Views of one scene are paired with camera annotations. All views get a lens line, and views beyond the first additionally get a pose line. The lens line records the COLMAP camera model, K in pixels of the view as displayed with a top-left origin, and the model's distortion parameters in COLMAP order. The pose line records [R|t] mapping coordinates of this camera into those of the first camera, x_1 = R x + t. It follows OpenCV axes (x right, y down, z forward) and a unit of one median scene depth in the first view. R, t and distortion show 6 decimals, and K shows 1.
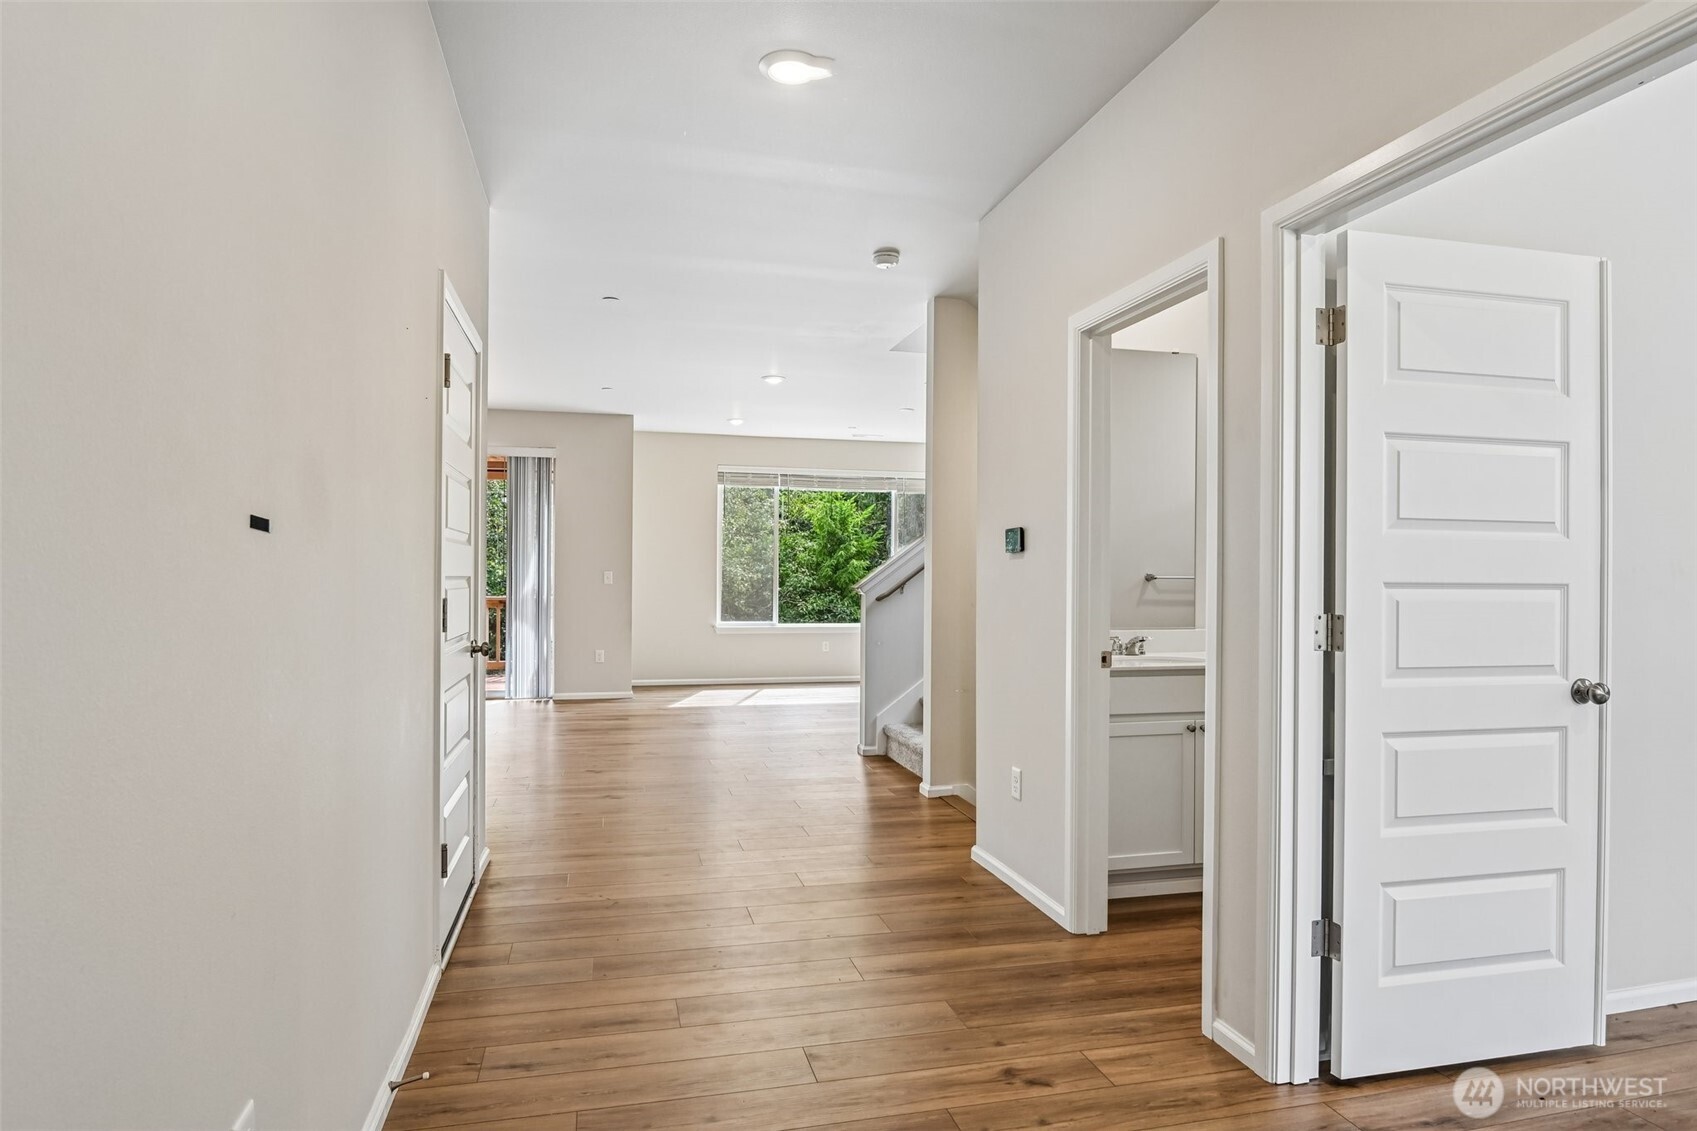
lens RADIAL K [[975.6, 0, 843.9], [0, 975.6, 577.8], [0, 0, 1]] dist [-0.014697, -0.003696]
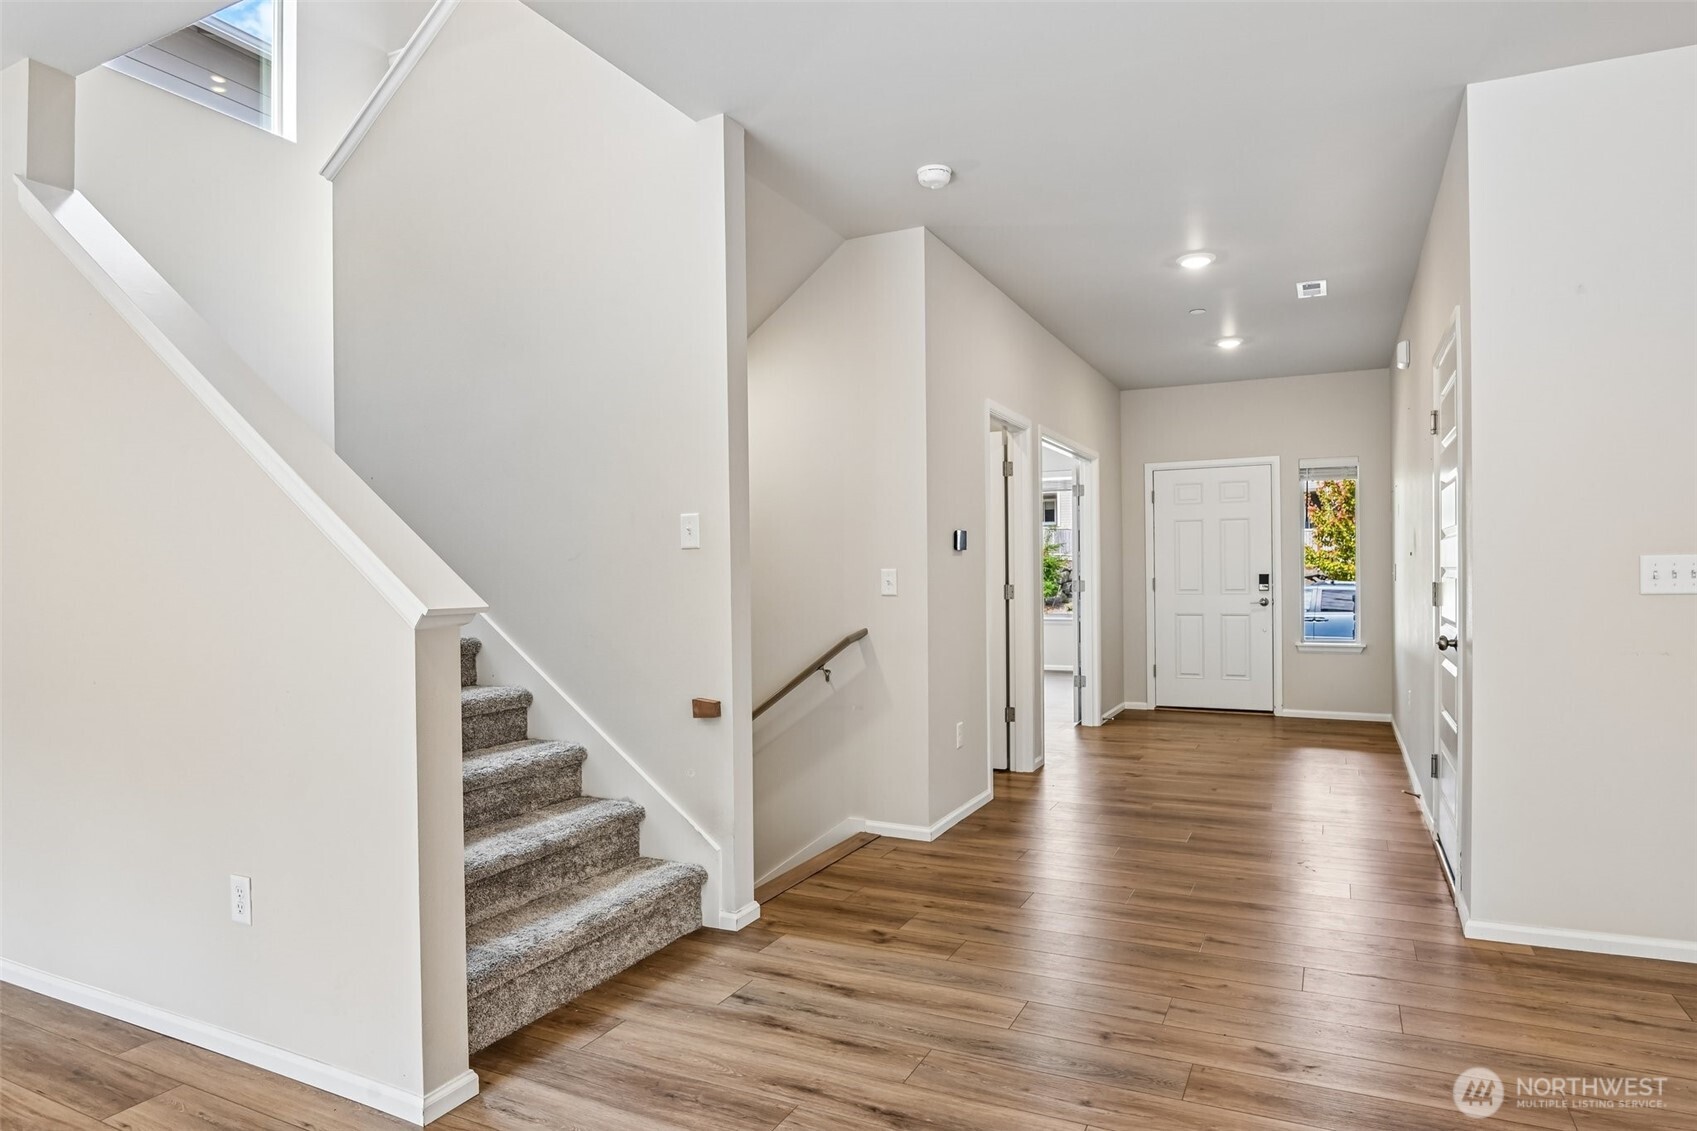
lens RADIAL K [[975.6, 0, 850.8], [0, 975.6, 566.4], [0, 0, 1]] dist [-0.014697, -0.003696]
pose [[-0.770545, 0.000766, 0.637385, -0.517730], [-0.003232, 0.999982, -0.005109, 0.001867], [-0.637377, -0.005996, -0.770529, 2.079560]]
